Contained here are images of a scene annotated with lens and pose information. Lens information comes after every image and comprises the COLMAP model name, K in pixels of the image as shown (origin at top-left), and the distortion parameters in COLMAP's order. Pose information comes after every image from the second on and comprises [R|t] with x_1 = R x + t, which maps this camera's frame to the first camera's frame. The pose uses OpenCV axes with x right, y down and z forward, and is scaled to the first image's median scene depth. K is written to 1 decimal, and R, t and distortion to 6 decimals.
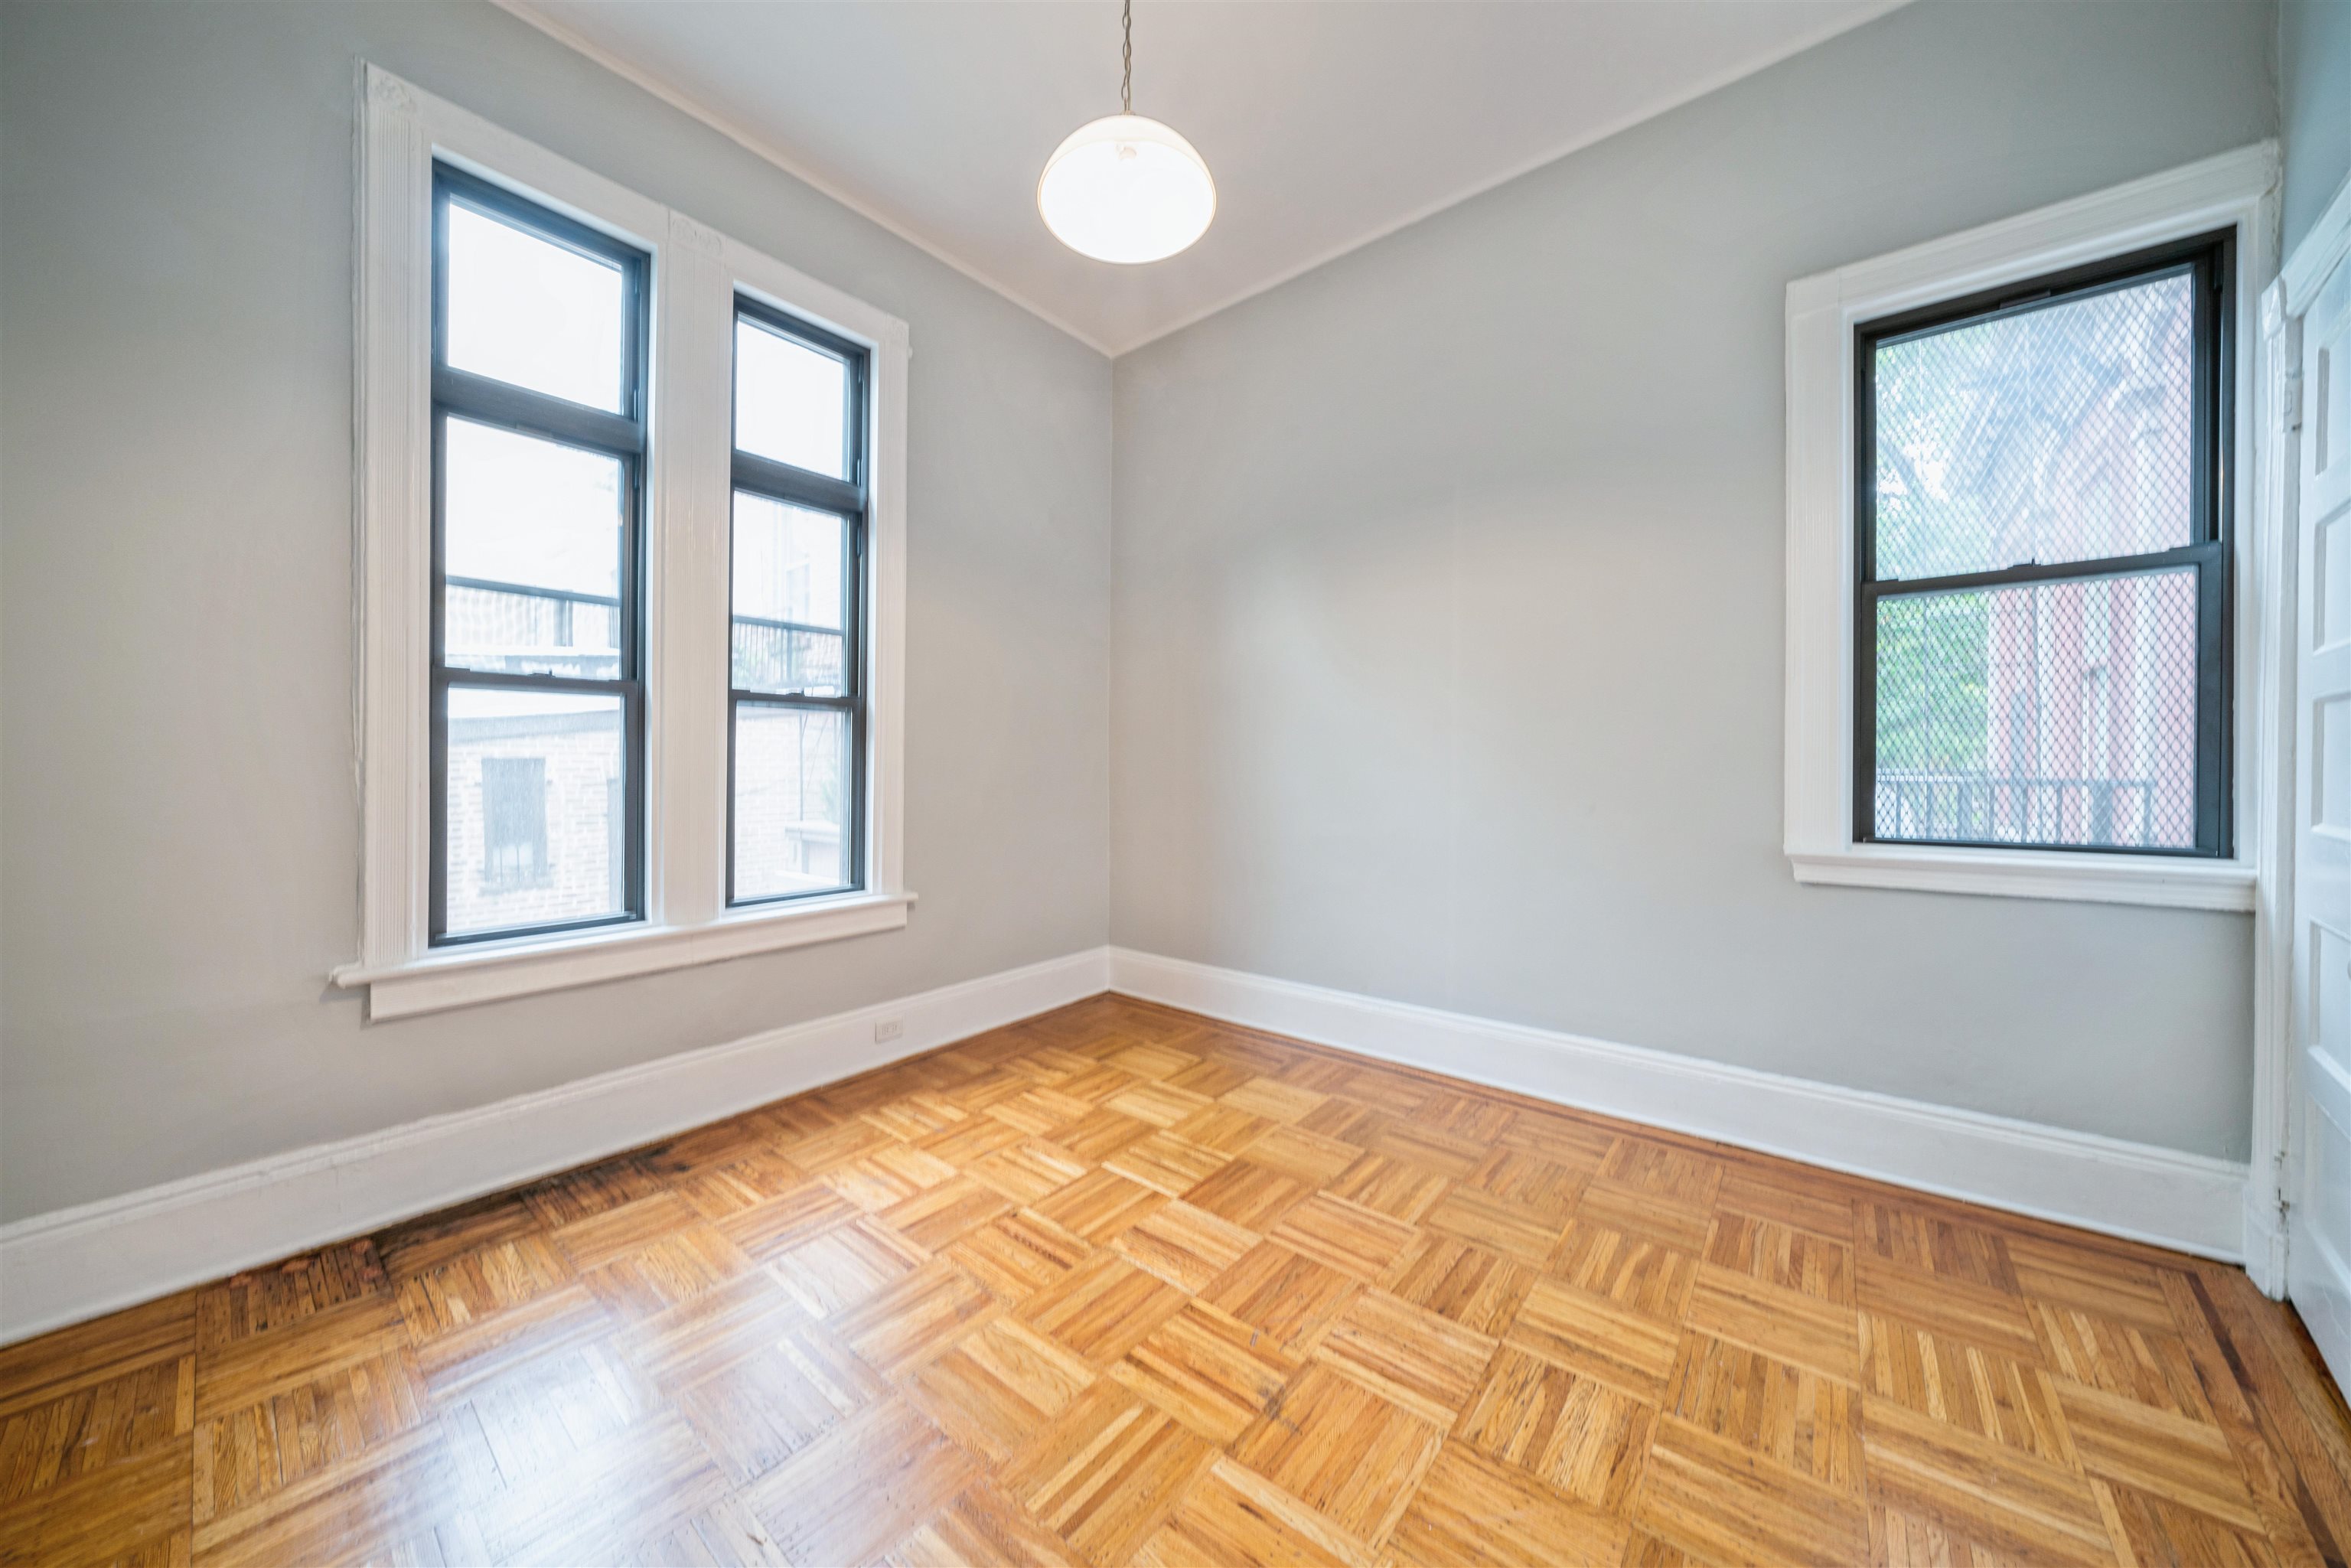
lens RADIAL K [[798.9, 0, 1164.5], [0, 798.9, 778.3], [0, 0, 1]] dist [-0.004865, -0.000255]
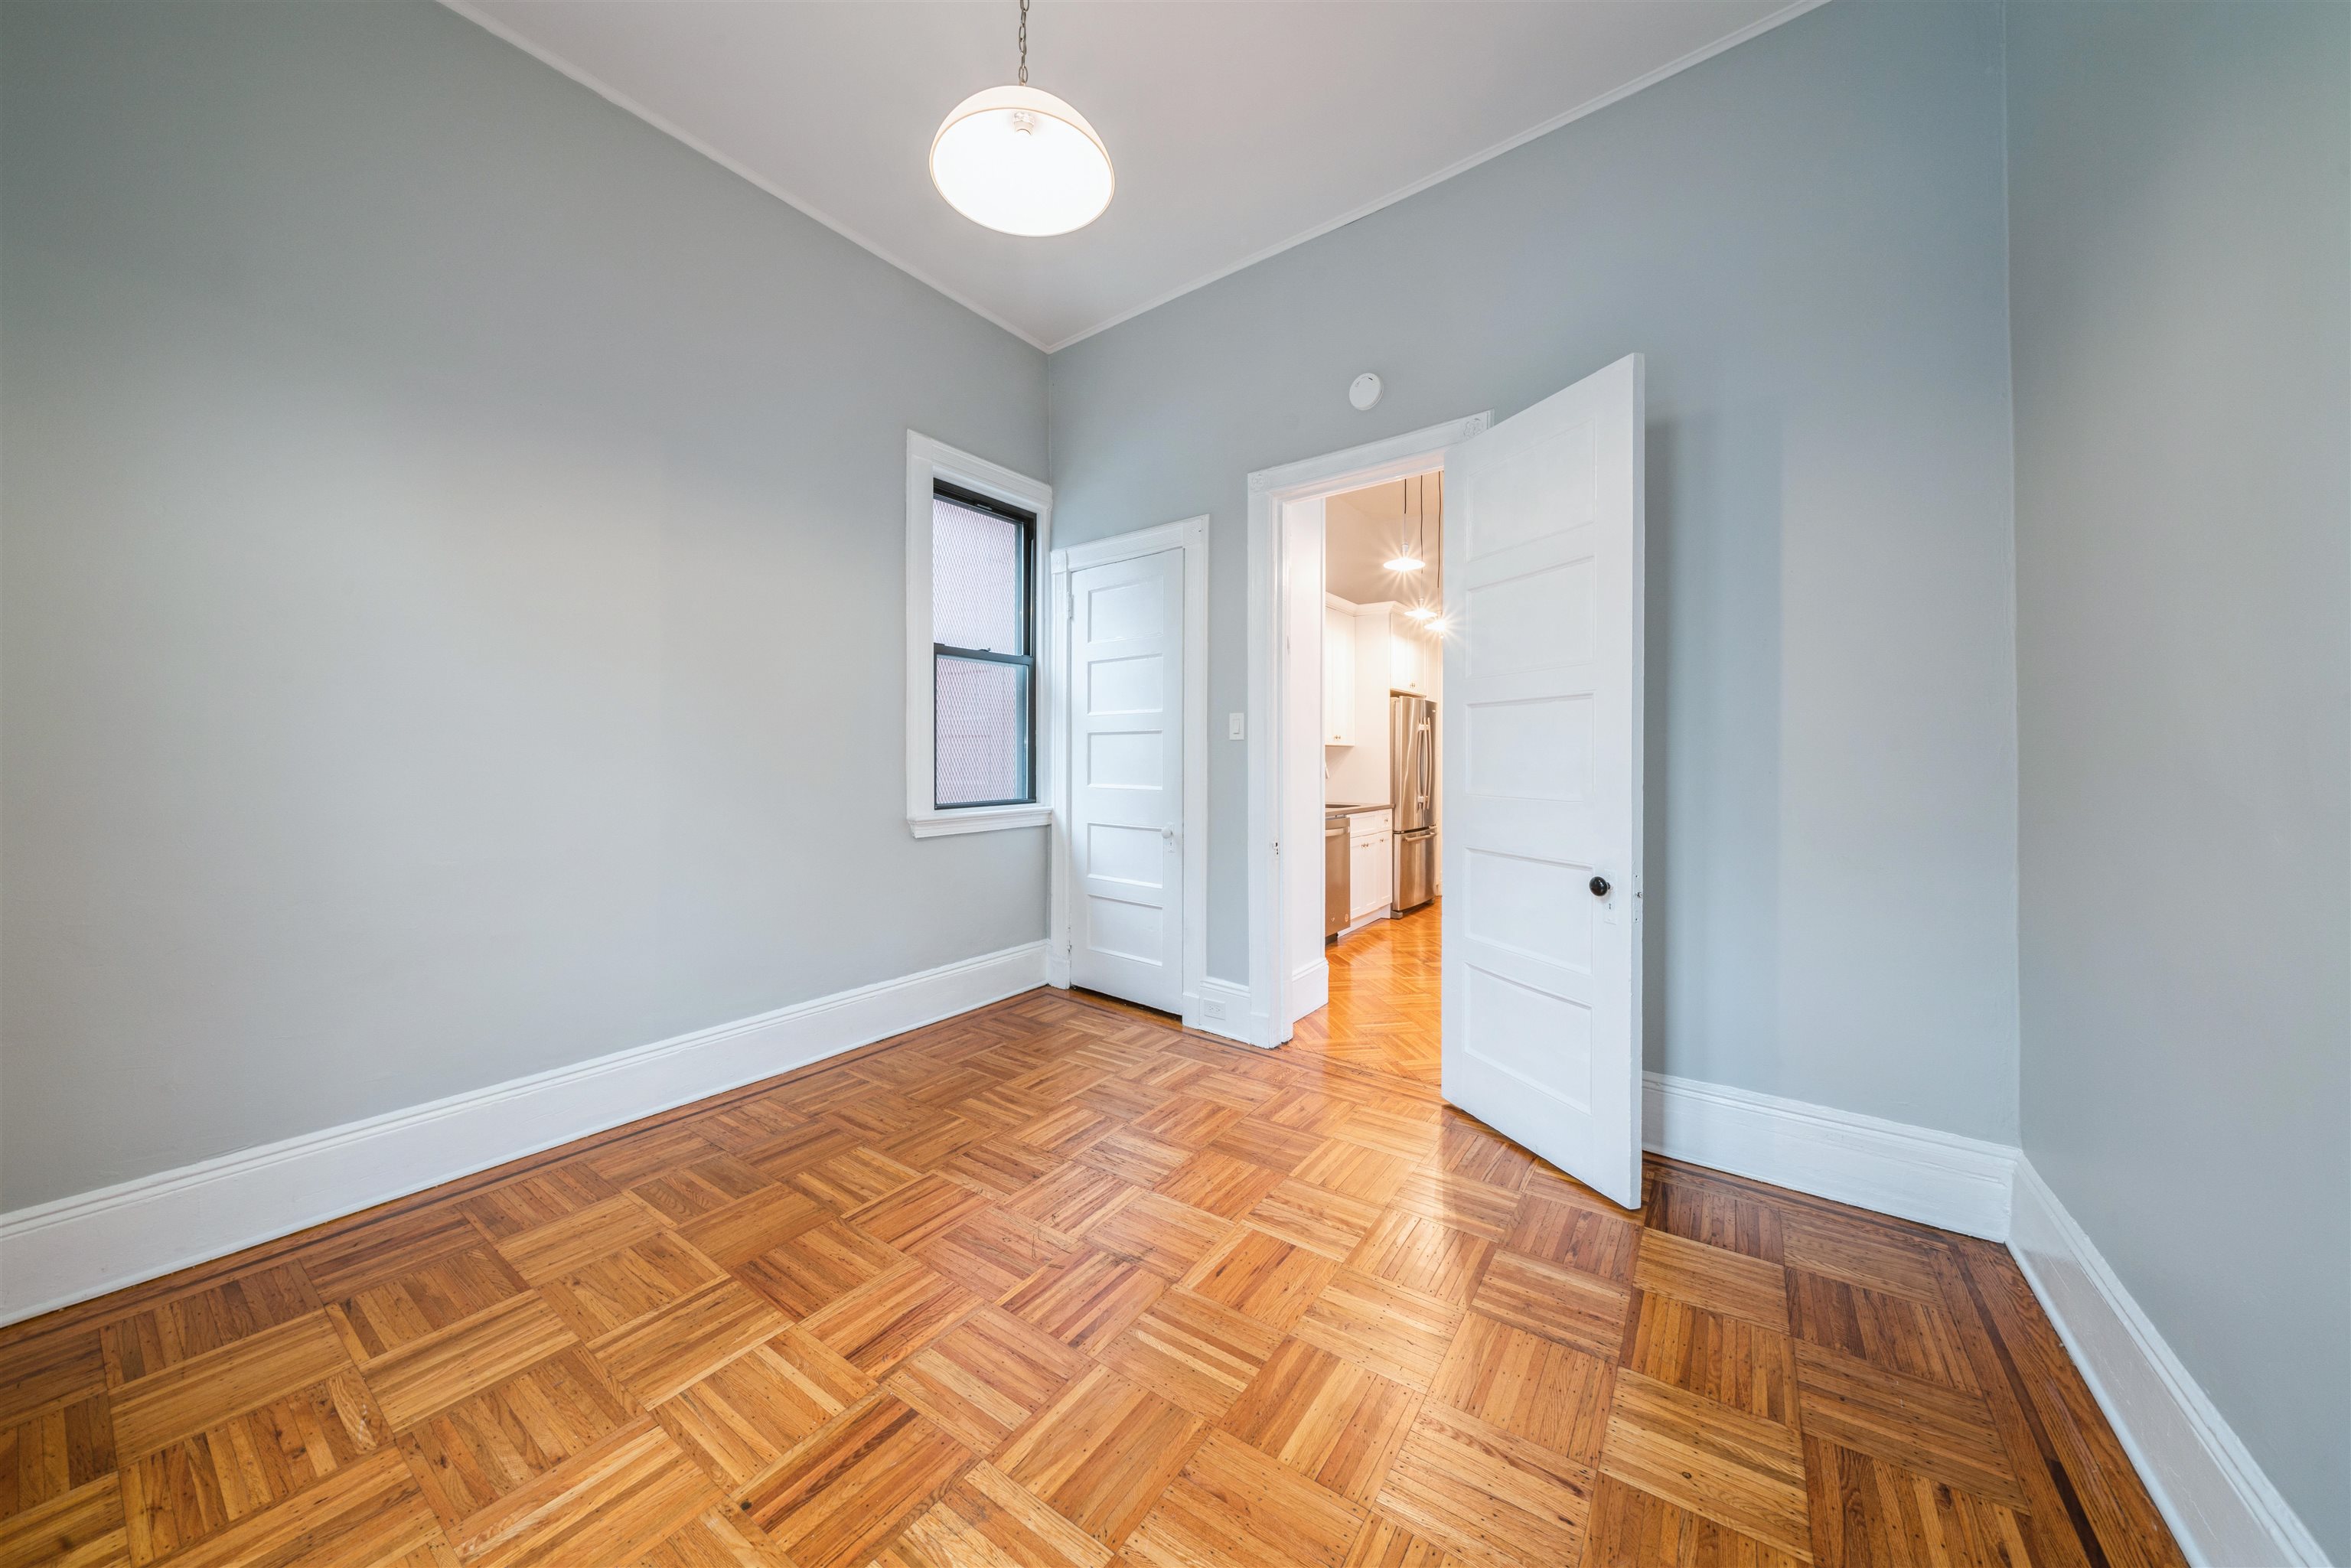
lens RADIAL K [[798.9, 0, 1179.3], [0, 798.9, 764.1], [0, 0, 1]] dist [-0.004865, -0.000255]
pose [[-0.077085, -0.007120, 0.996999, -0.836707], [0.016698, 0.999825, 0.008431, -0.015257], [-0.996885, 0.017297, -0.076952, 0.731905]]
